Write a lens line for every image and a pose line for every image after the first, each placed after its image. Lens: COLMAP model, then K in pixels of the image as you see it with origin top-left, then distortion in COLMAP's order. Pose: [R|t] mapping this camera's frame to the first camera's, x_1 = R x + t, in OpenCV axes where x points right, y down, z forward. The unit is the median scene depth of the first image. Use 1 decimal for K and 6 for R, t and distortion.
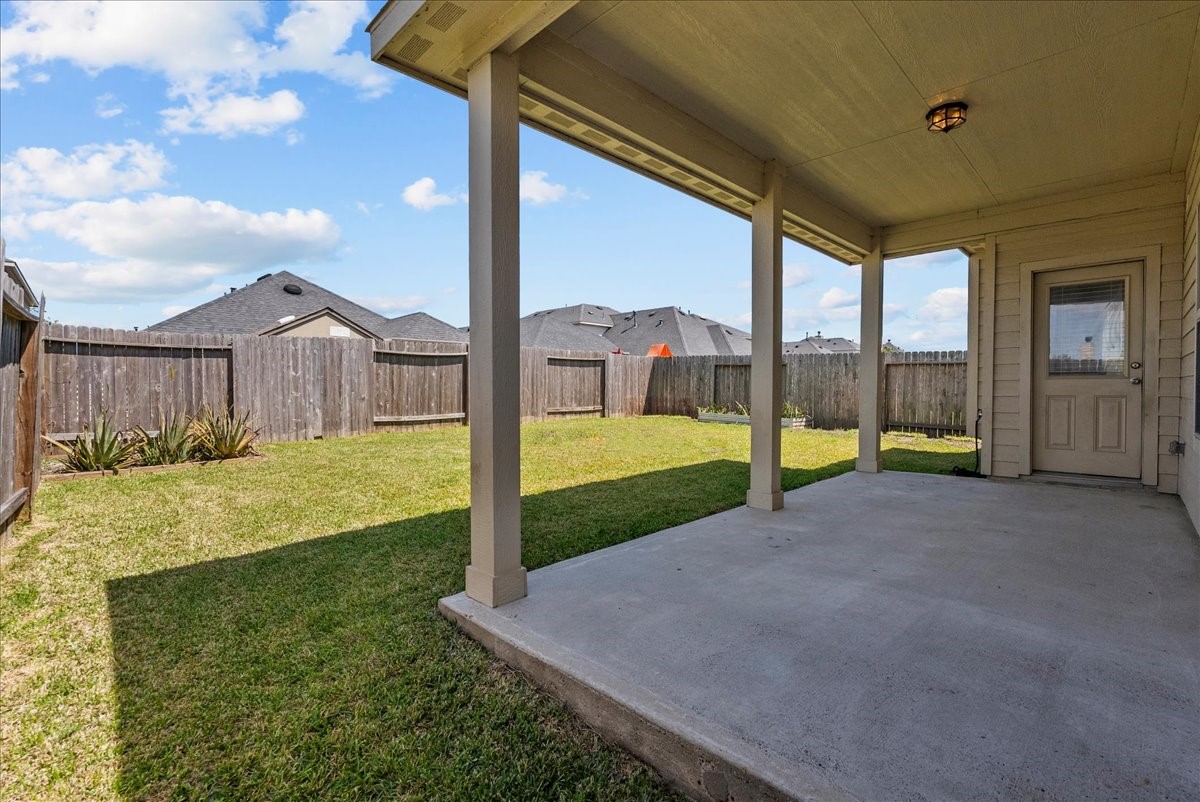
lens RADIAL K [[529.2, 0, 601.2], [0, 529.2, 398.7], [0, 0, 1]] dist [-0.007422, 0.000166]
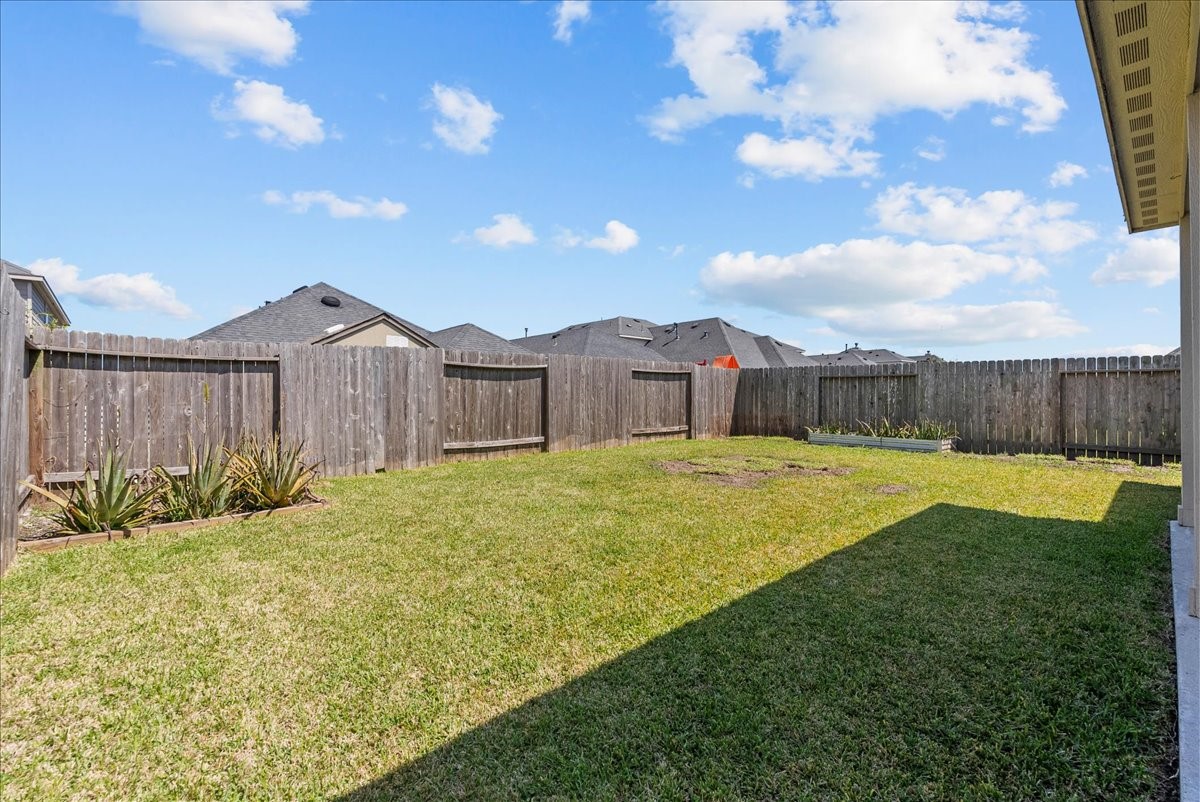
lens RADIAL K [[529.2, 0, 599.2], [0, 529.2, 398.0], [0, 0, 1]] dist [-0.007422, 0.000166]
pose [[0.999249, -0.008974, -0.037692, -0.154432], [0.007803, 0.999486, -0.031096, -0.008271], [0.037952, 0.030779, 0.998805, 0.184506]]
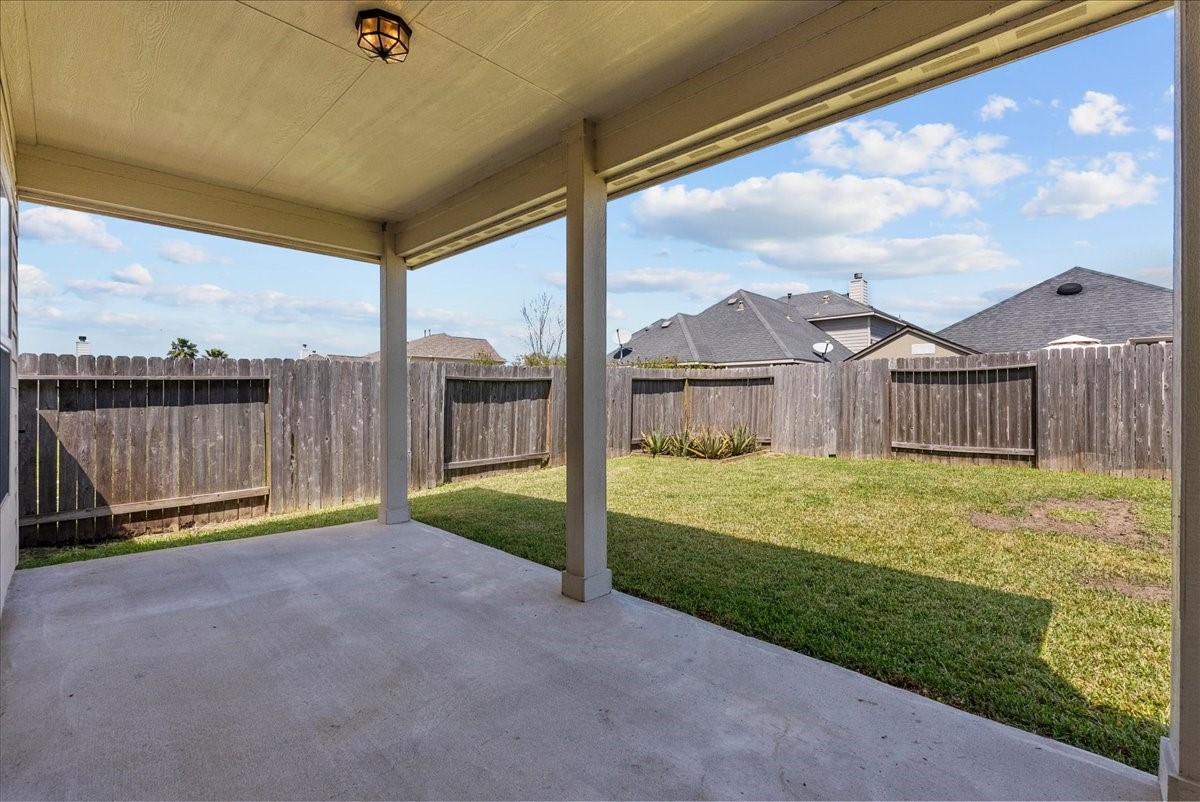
lens RADIAL K [[529.2, 0, 595.2], [0, 529.2, 397.2], [0, 0, 1]] dist [-0.007422, 0.000166]
pose [[0.014967, 0.001327, -0.999887, 0.476369], [-0.025855, 0.999665, 0.000940, -0.030373], [0.999554, 0.025838, 0.014996, 0.454742]]
